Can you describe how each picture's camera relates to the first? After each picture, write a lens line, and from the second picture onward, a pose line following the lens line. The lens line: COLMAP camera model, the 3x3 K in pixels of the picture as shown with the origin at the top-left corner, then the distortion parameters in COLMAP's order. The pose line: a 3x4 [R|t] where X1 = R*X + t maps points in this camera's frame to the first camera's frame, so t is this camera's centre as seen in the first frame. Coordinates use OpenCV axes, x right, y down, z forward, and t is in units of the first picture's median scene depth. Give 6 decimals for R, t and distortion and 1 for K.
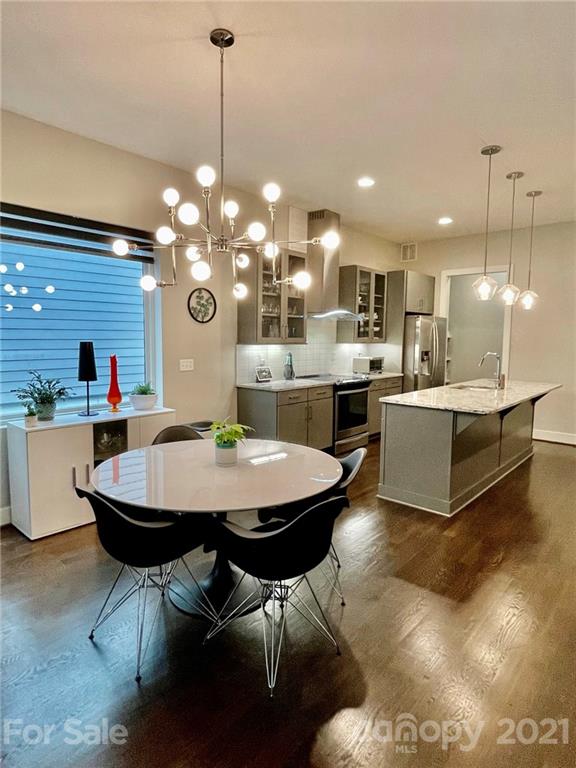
lens RADIAL K [[459.8, 0, 289.0], [0, 459.8, 384.2], [0, 0, 1]] dist [0.000059, -0.003358]
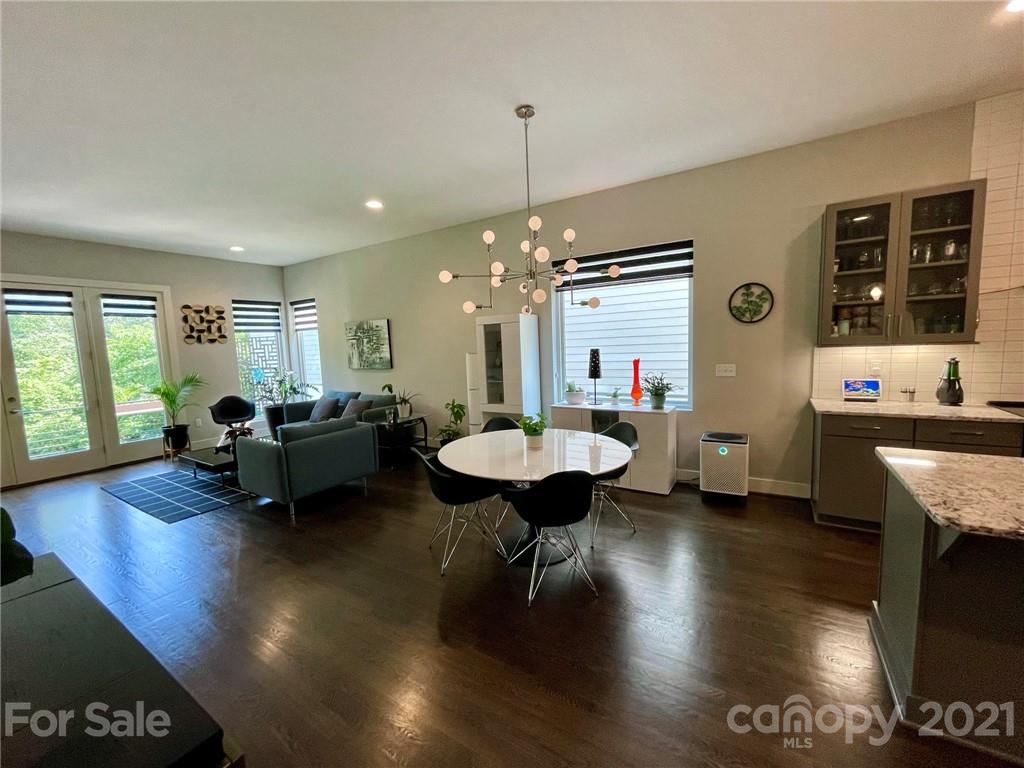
lens RADIAL K [[413.5, 0, 505.5], [0, 413.5, 384.9], [0, 0, 1]] dist [0.004856, 0.001883]
pose [[0.152464, 0.086052, -0.984556, 0.525477], [-0.059936, 0.995174, 0.077698, -0.049399], [0.986490, 0.047164, 0.156886, 0.419754]]
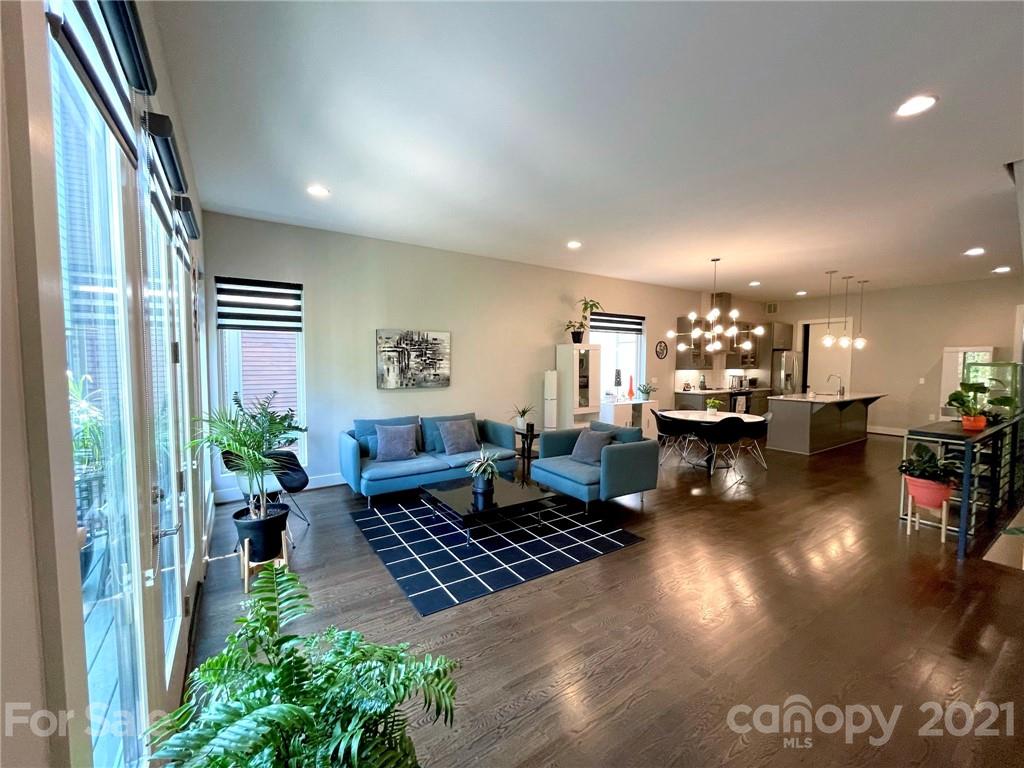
lens RADIAL K [[413.5, 0, 513.3], [0, 413.5, 383.9], [0, 0, 1]] dist [0.004856, 0.001883]
pose [[0.965616, 0.009950, -0.259783, -0.336776], [-0.022557, 0.998705, -0.045592, 0.067460], [0.258993, 0.049885, 0.964590, -0.858891]]
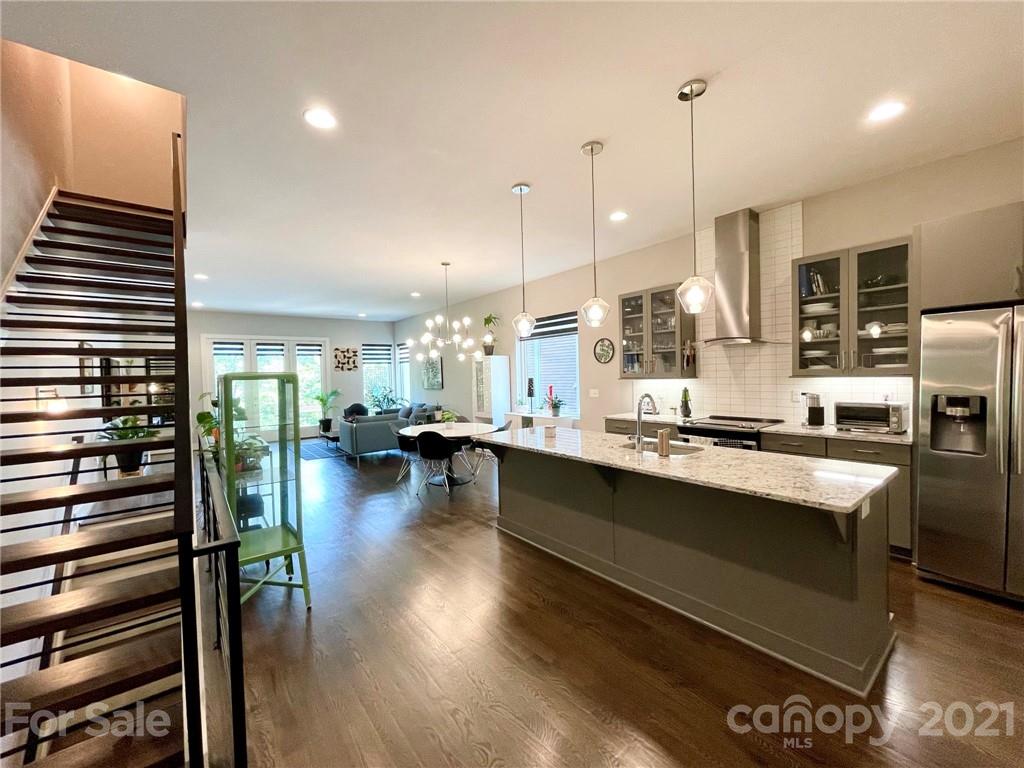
lens RADIAL K [[413.5, 0, 511.3], [0, 413.5, 381.5], [0, 0, 1]] dist [0.004856, 0.001883]
pose [[-0.180857, 0.009462, -0.983464, 1.076372], [-0.078254, 0.996645, 0.023979, -0.086942], [0.980391, 0.081297, -0.179510, 0.950062]]
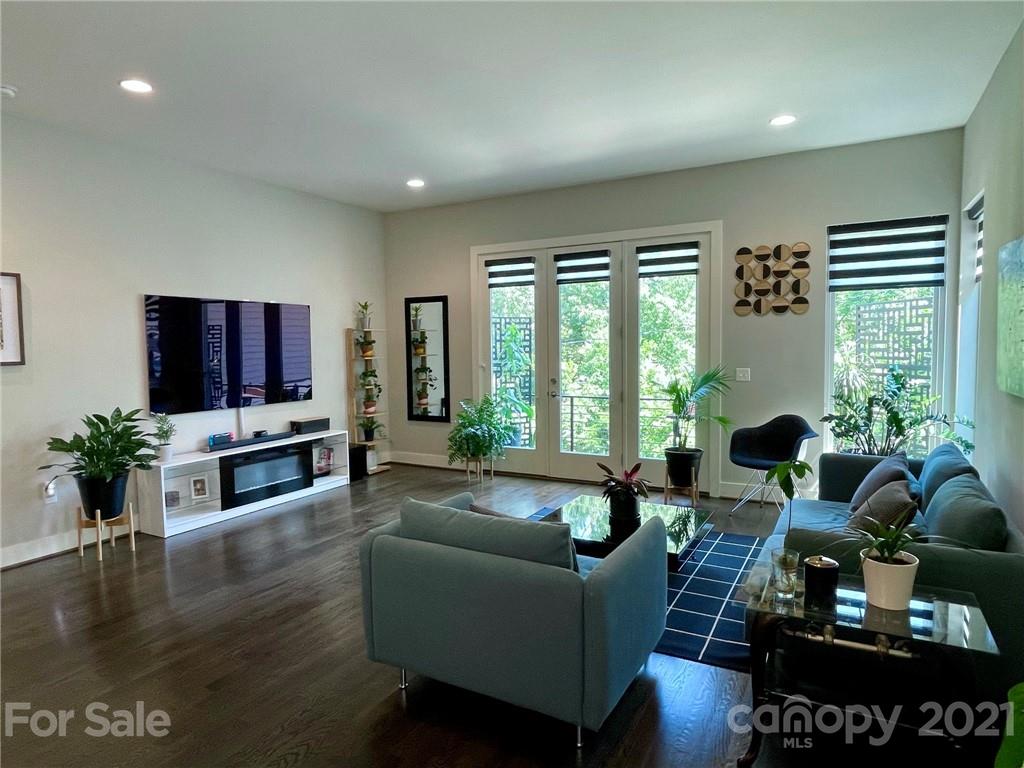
lens RADIAL K [[613.1, 0, 516.1], [0, 613.1, 388.7], [0, 0, 1]] dist [0.000059, -0.003358]
pose [[-0.976382, 0.018334, -0.215272, -0.290299], [-0.018717, 0.985469, 0.168819, -0.066434], [0.215239, 0.168861, -0.961851, 0.652407]]
